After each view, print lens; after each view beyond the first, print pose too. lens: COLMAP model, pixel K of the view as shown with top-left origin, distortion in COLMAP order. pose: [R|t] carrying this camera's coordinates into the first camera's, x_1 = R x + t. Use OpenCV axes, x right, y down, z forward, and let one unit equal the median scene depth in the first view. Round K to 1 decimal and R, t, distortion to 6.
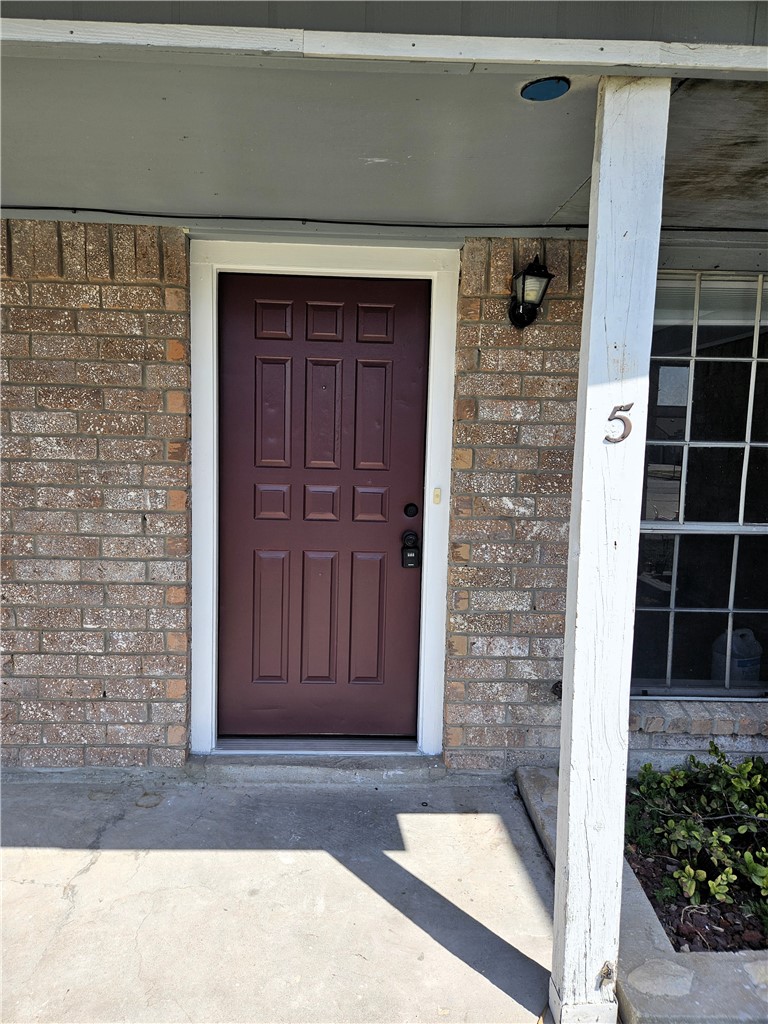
lens RADIAL K [[688.0, 0, 384.1], [0, 688.0, 513.7], [0, 0, 1]] dist [0.068002, -0.055563]
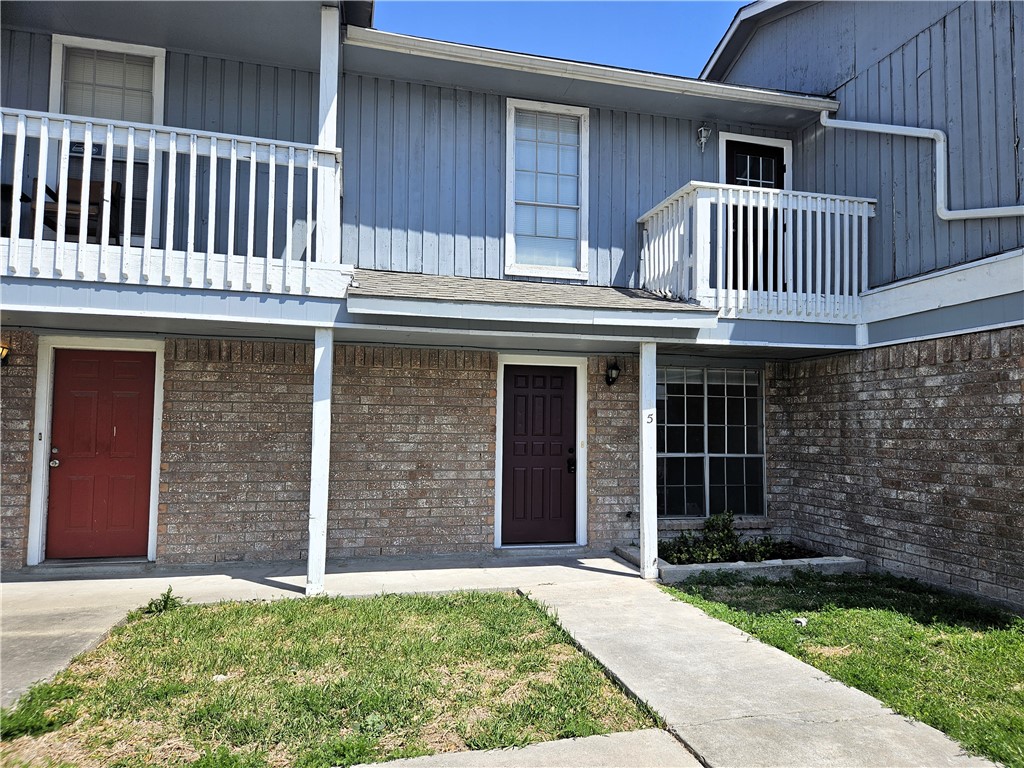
lens RADIAL K [[688.0, 0, 512.6], [0, 688.0, 383.6], [0, 0, 1]] dist [0.068002, -0.055563]
pose [[0.977670, 0.001726, 0.210139, -0.780504], [0.033568, 0.985844, -0.164273, 0.178043], [-0.207448, 0.167658, 0.963772, -1.638767]]
